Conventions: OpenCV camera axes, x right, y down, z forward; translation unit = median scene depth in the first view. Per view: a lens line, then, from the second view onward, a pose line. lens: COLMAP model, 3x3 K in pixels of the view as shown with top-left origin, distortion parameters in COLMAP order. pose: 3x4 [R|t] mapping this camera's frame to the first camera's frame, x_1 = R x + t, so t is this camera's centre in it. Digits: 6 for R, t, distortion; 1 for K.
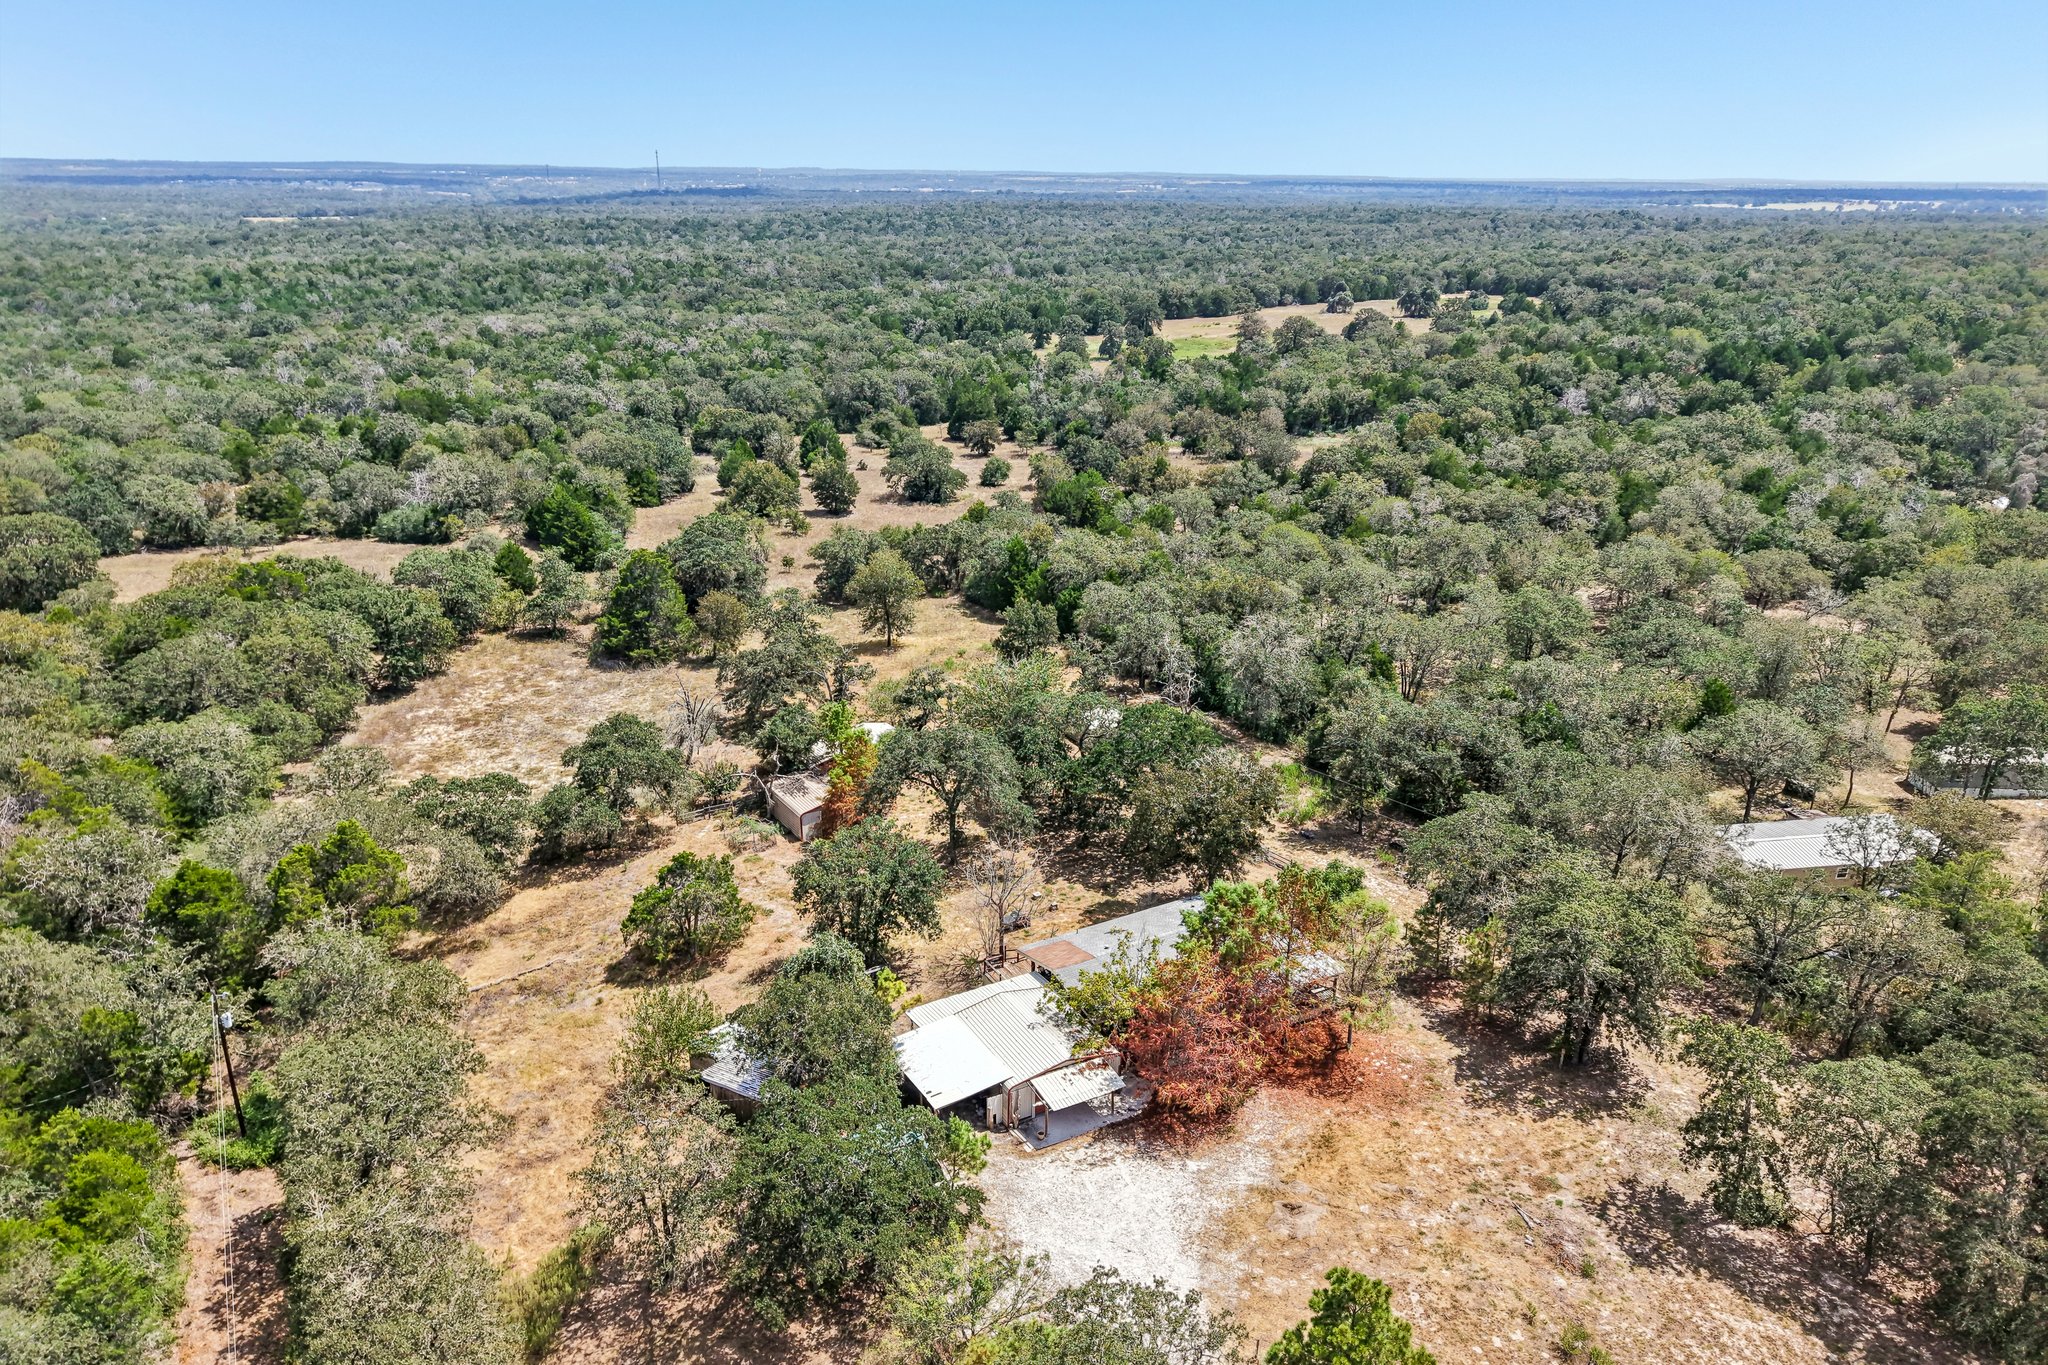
lens RADIAL K [[1370.6, 0, 1034.4], [0, 1370.6, 685.8], [0, 0, 1]] dist [0.017704, -0.023486]
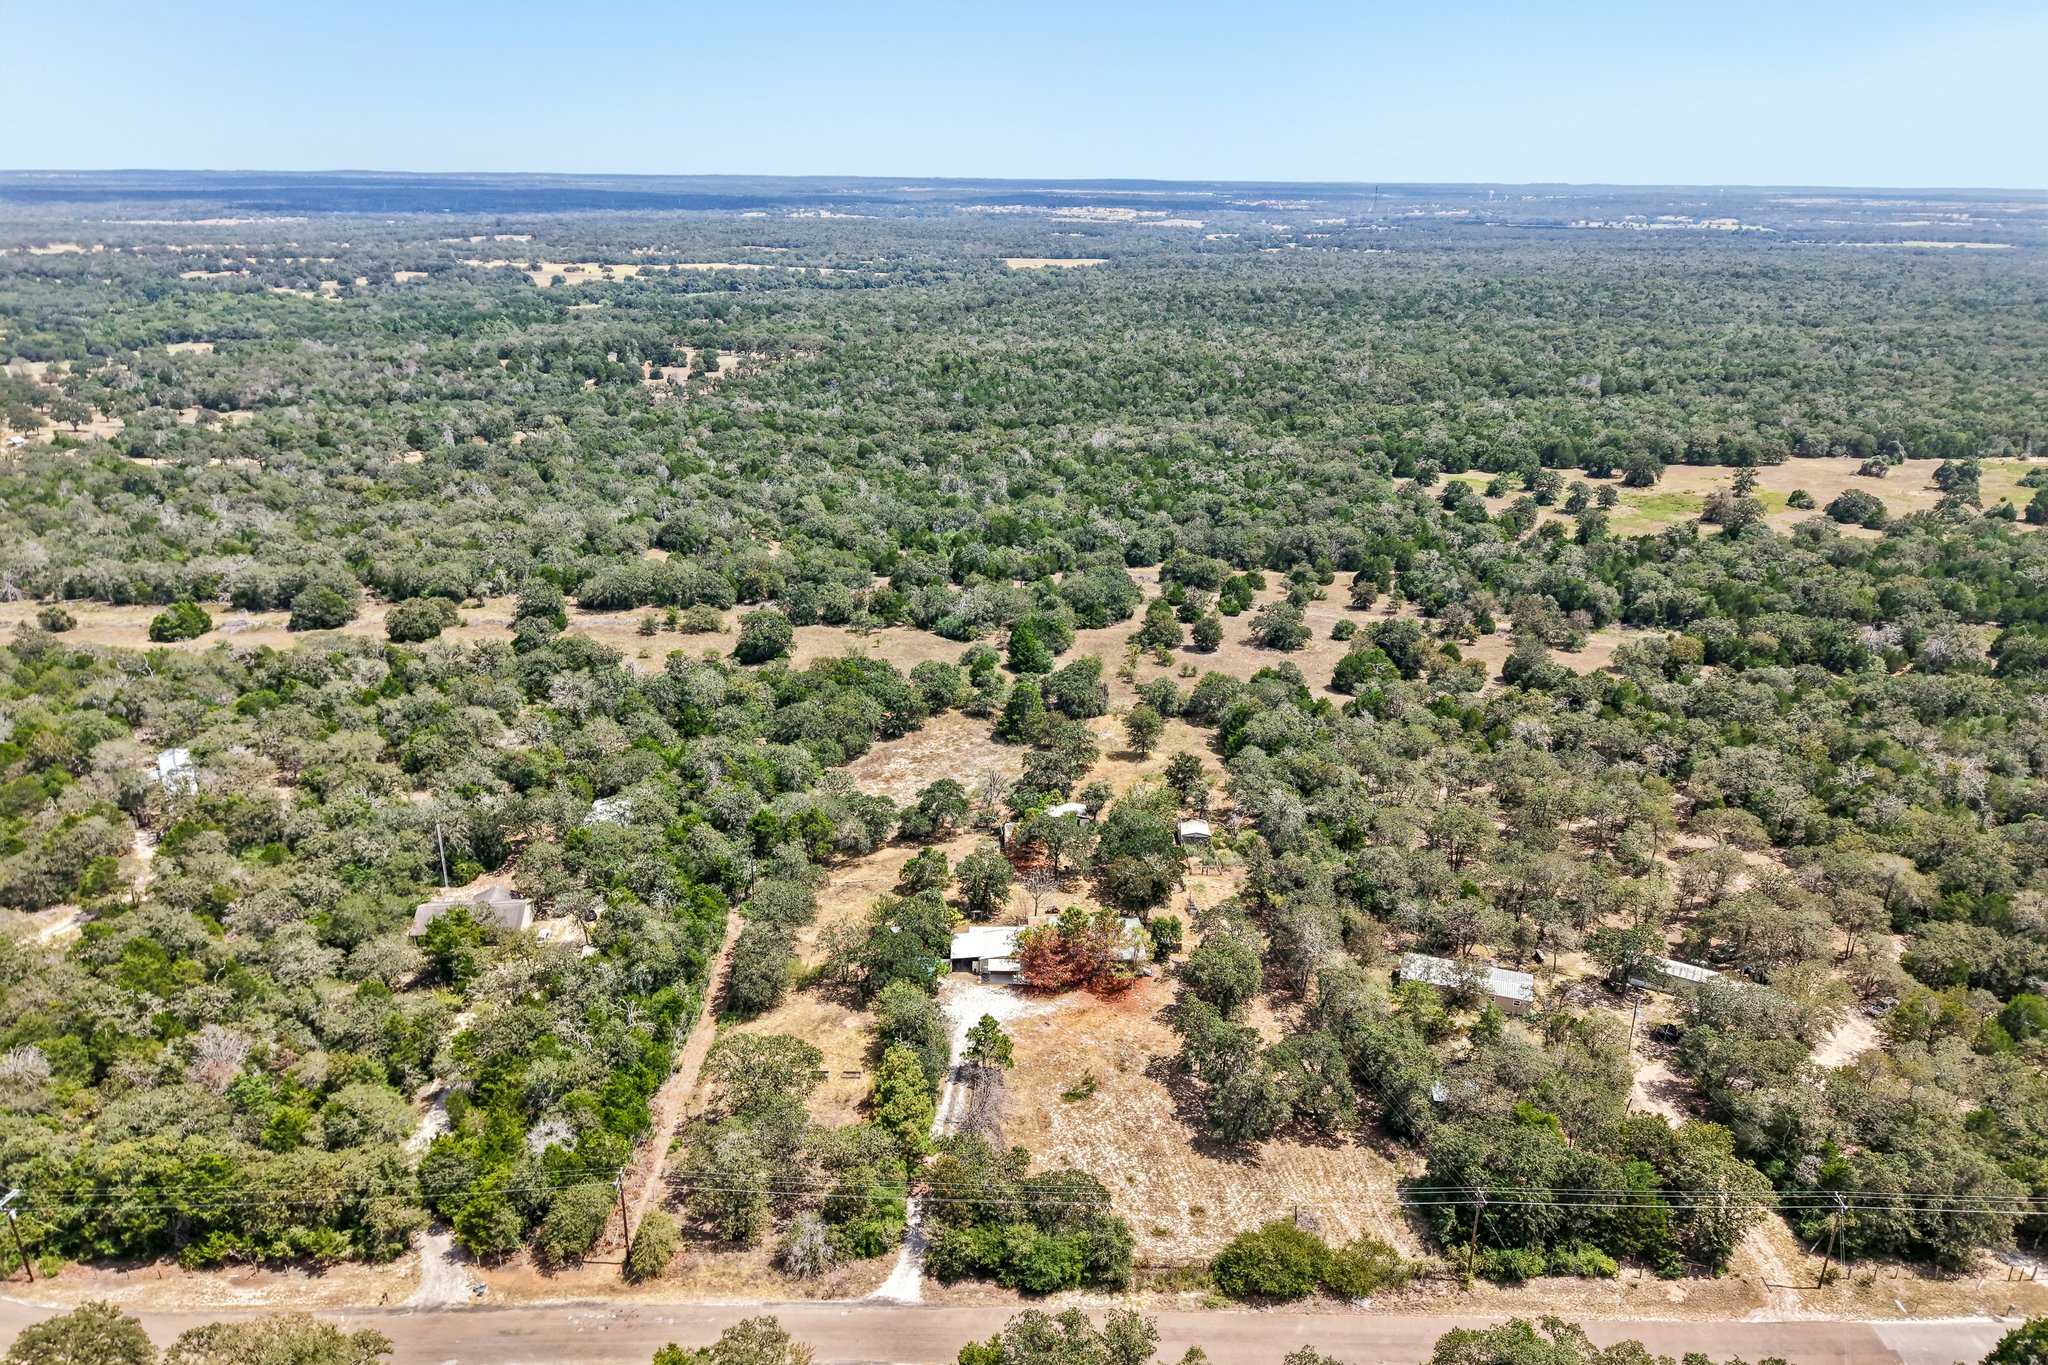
lens RADIAL K [[1370.6, 0, 1028.8], [0, 1370.6, 683.8], [0, 0, 1]] dist [0.017704, -0.023486]
pose [[0.876795, 0.166972, -0.450943, 1.090596], [-0.169987, 0.984854, 0.034149, -0.318876], [0.449816, 0.046712, 0.891899, -1.266720]]
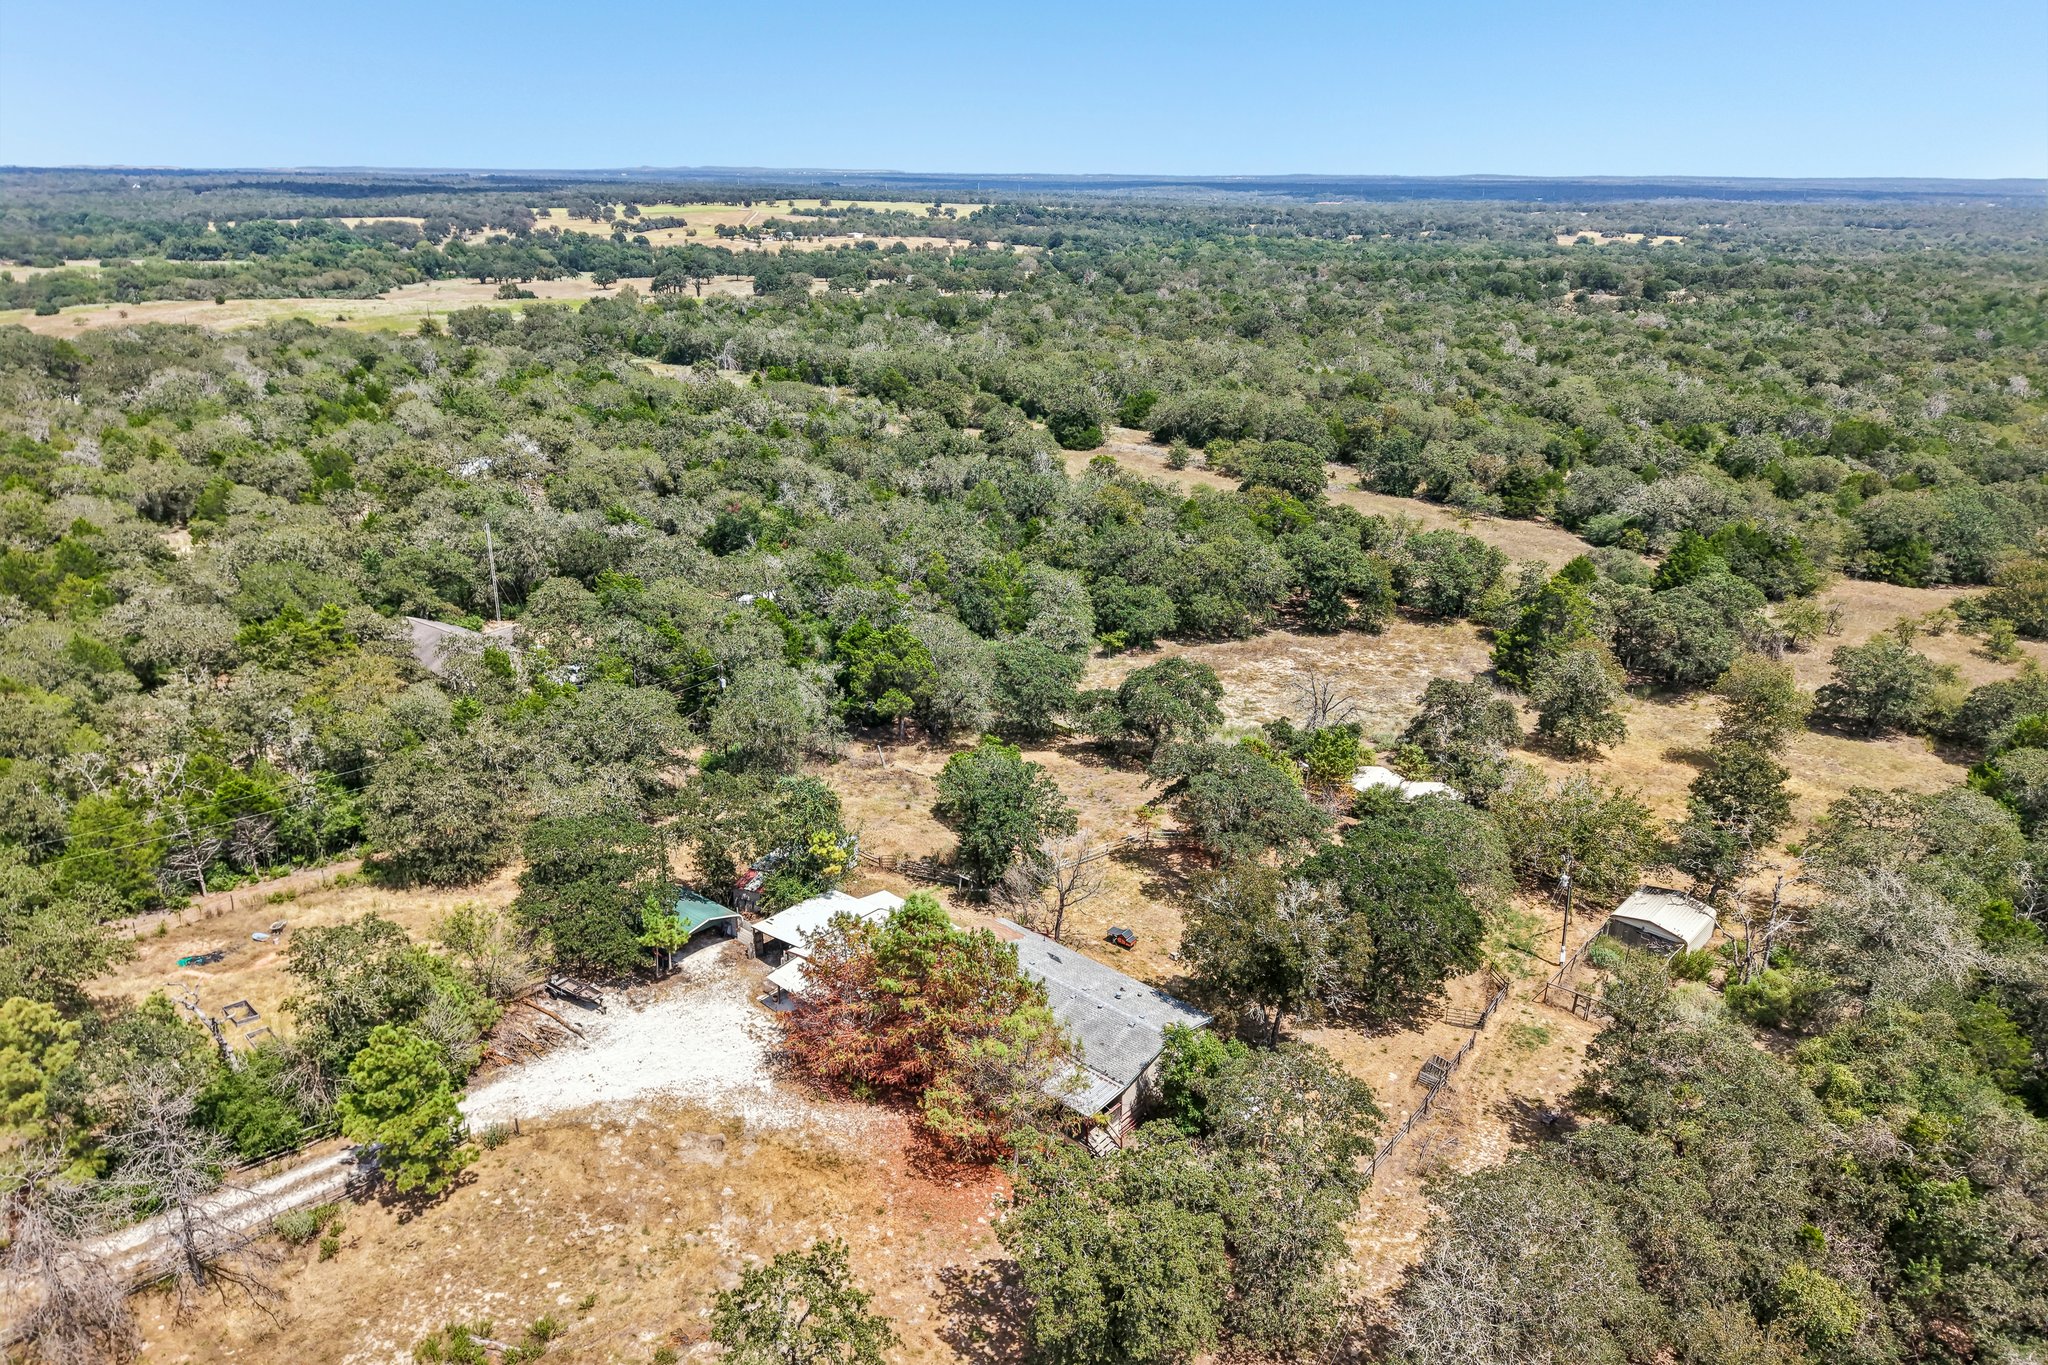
lens RADIAL K [[1370.6, 0, 1031.0], [0, 1370.6, 675.9], [0, 0, 1]] dist [0.017704, -0.023486]
pose [[0.320961, 0.315468, -0.893008, 0.941541], [-0.334600, 0.919861, 0.204693, -0.216039], [0.886017, 0.233102, 0.400795, 0.603124]]
